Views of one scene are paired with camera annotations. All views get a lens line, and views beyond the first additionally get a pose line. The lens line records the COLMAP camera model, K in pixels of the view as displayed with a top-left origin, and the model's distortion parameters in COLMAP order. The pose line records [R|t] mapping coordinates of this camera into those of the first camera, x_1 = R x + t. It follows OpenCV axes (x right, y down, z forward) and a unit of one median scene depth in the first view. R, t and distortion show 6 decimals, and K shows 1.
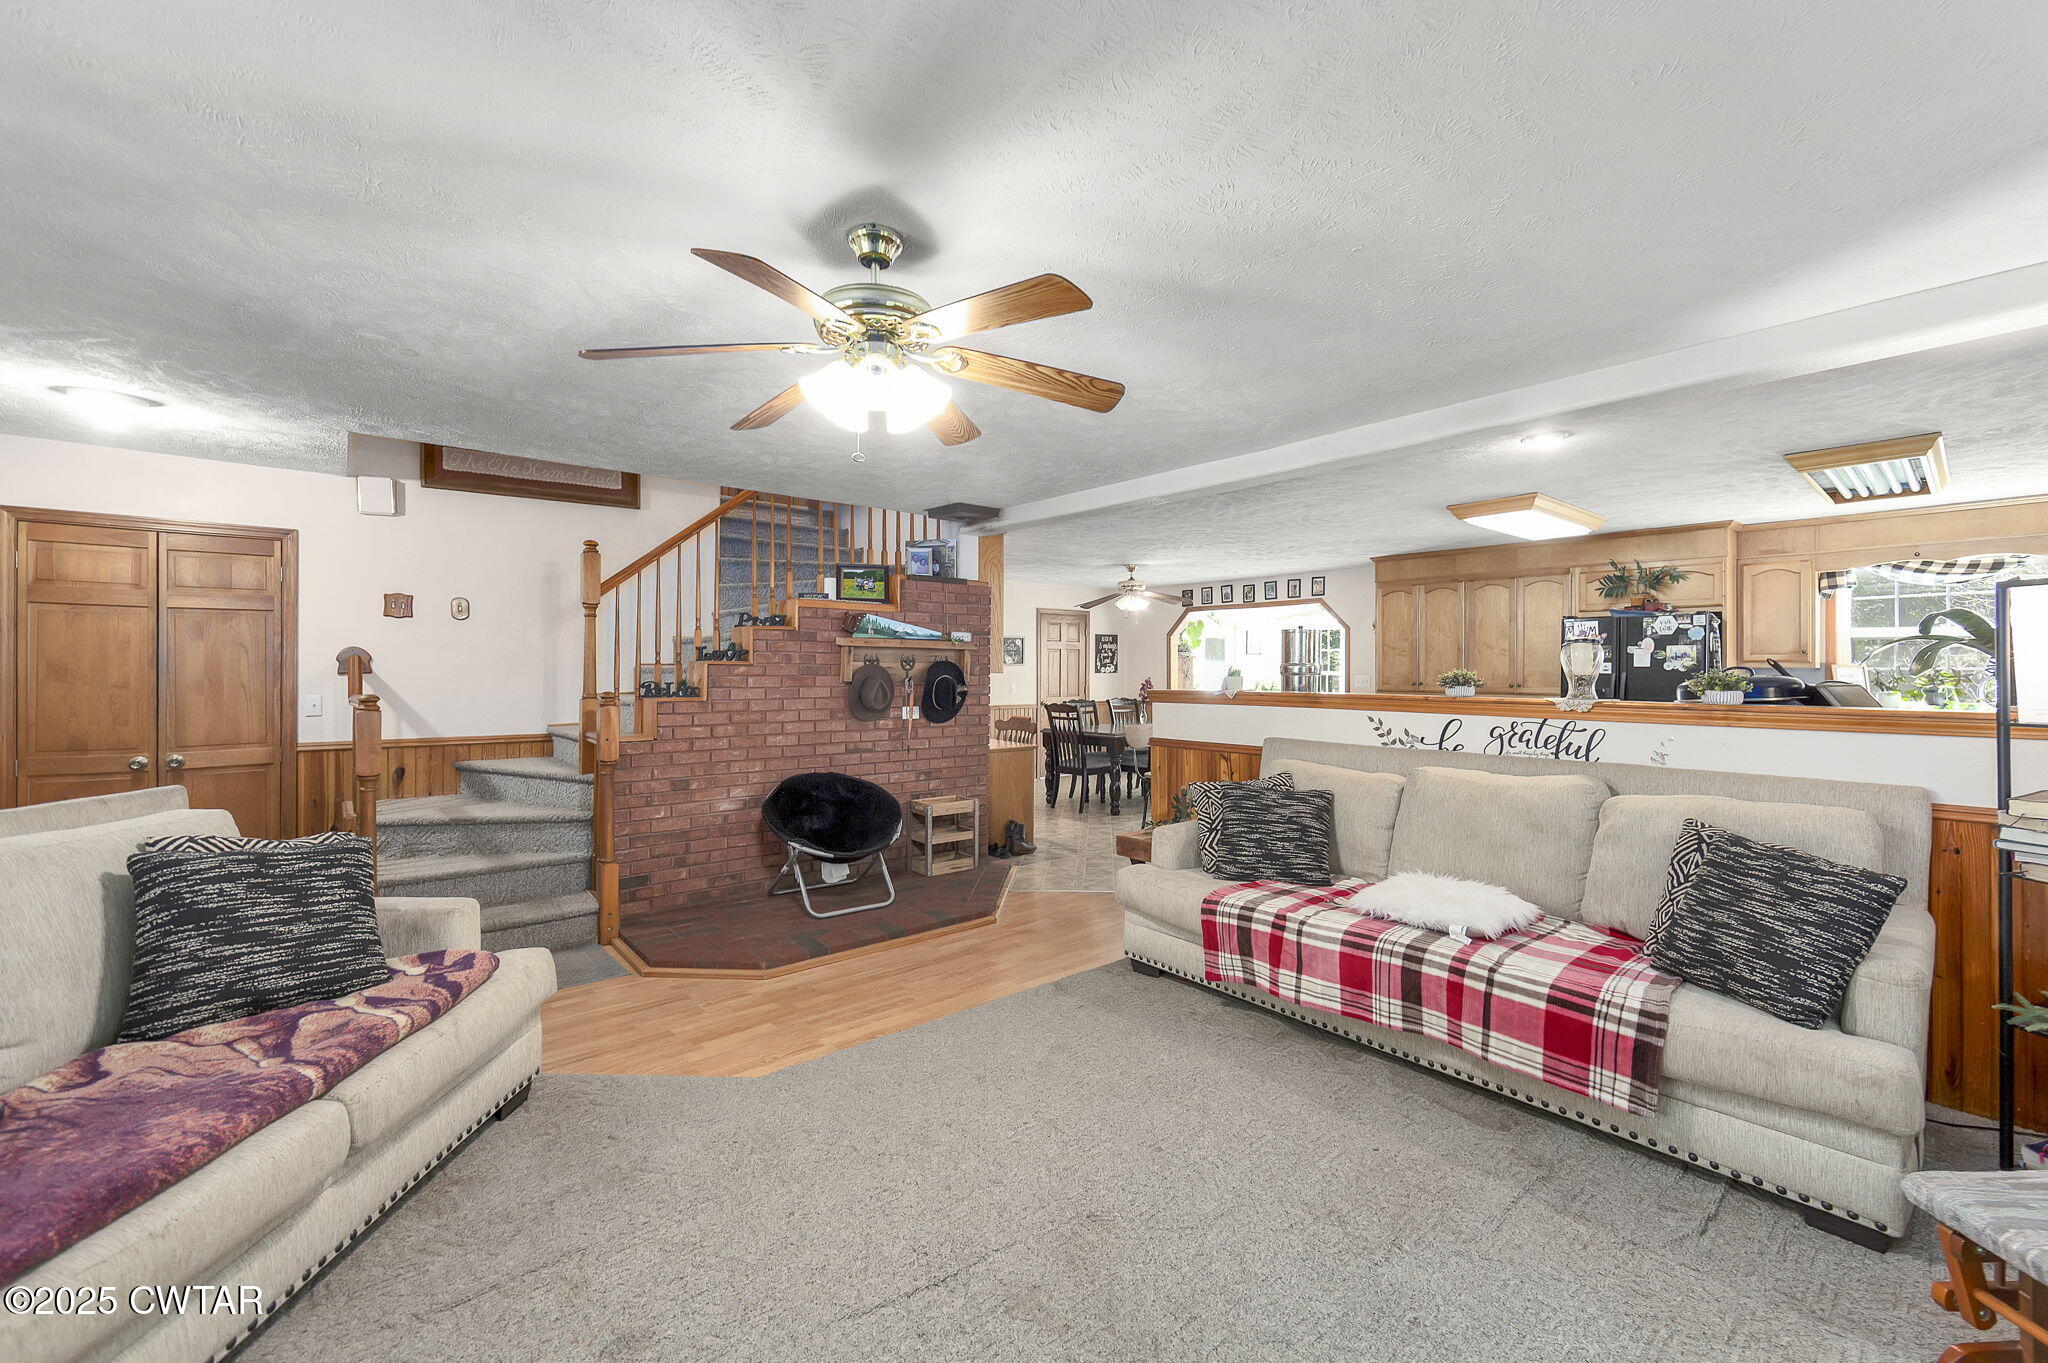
lens RADIAL K [[848.3, 0, 1037.2], [0, 848.3, 656.7], [0, 0, 1]] dist [0.000396, 0.000113]
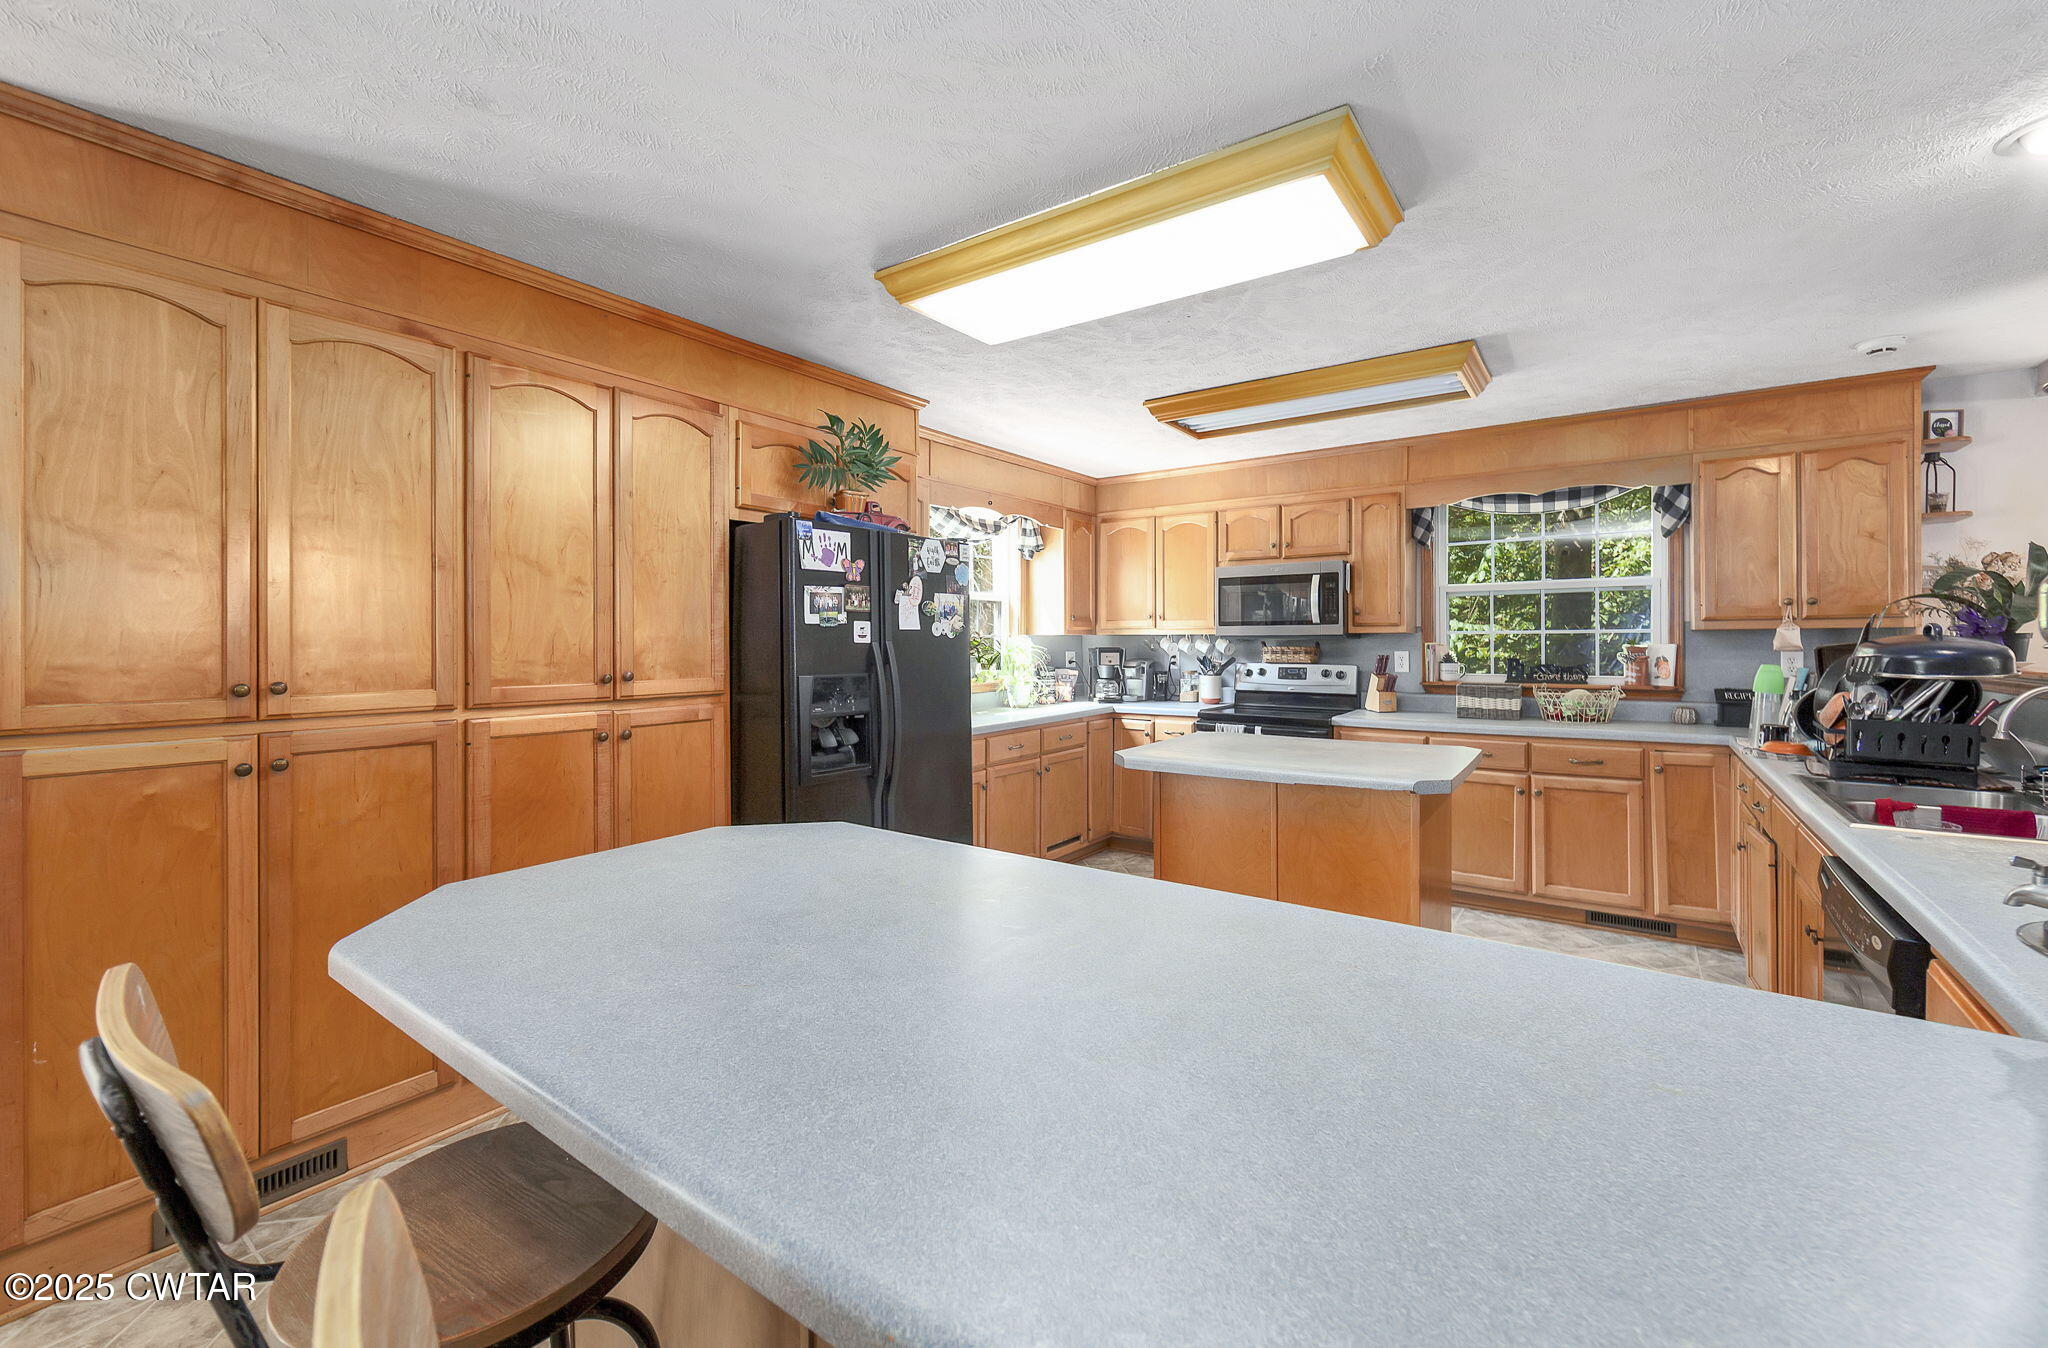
lens RADIAL K [[834.7, 0, 1009.2], [0, 834.7, 645.4], [0, 0, 1]] dist [-0.001527, -0.000207]
pose [[-0.255170, -0.004992, 0.966883, 0.282306], [-0.011997, 0.999926, 0.001997, 0.029583], [-0.966822, -0.011090, -0.255211, 1.599399]]
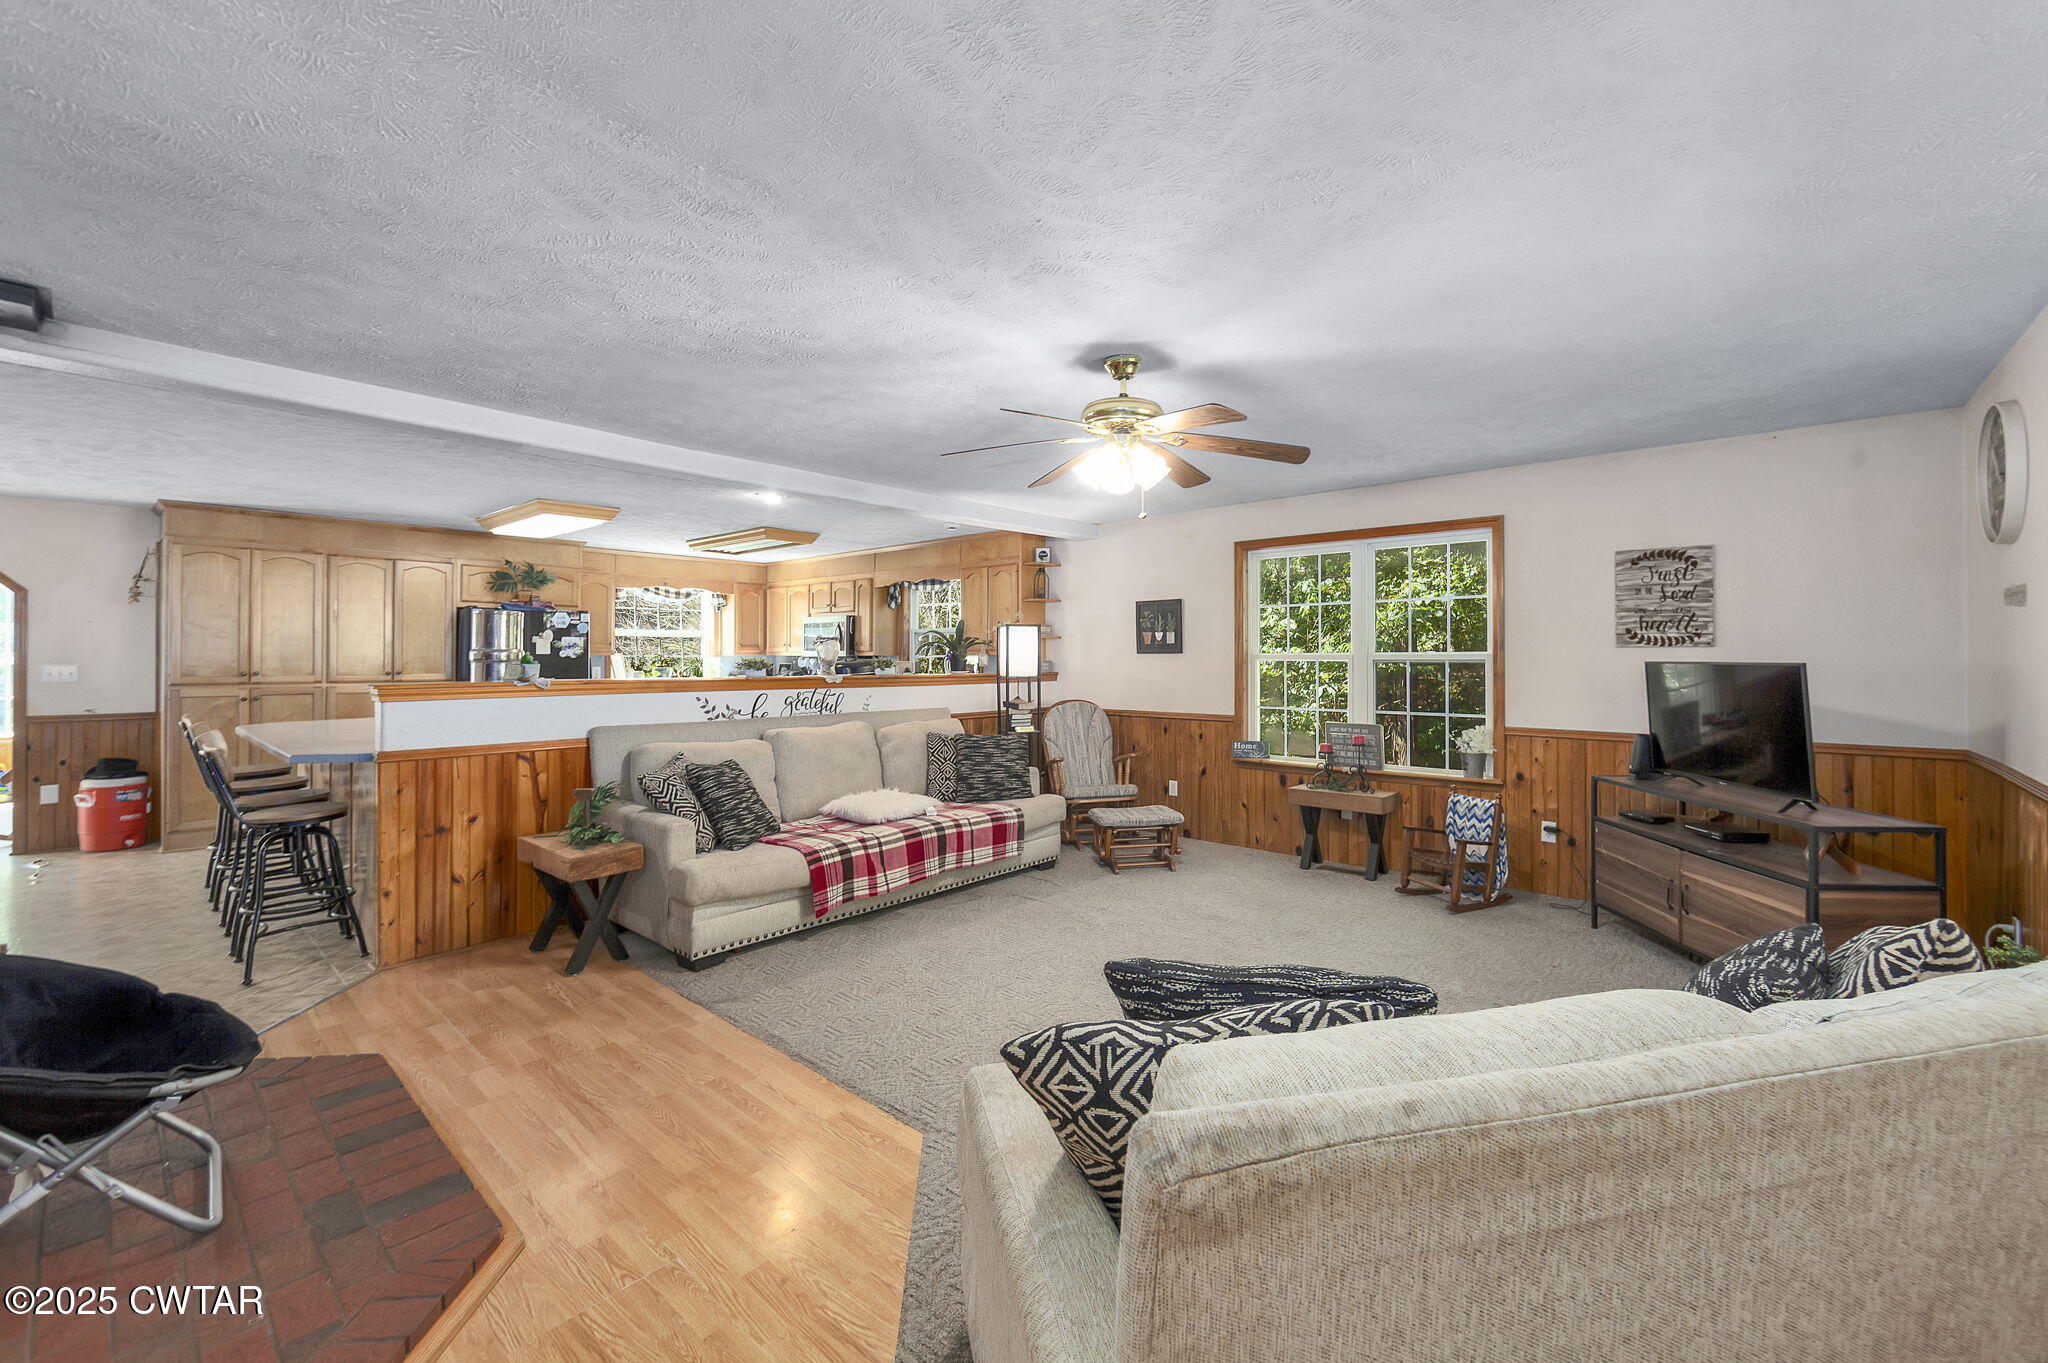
lens RADIAL K [[848.3, 0, 1037.2], [0, 848.3, 656.7], [0, 0, 1]] dist [0.000396, 0.000113]
pose [[-0.159555, -0.000958, 0.987189, -0.864621], [-0.016543, 0.999862, -0.001703, 0.009497], [-0.987050, -0.016603, -0.159549, 0.749822]]
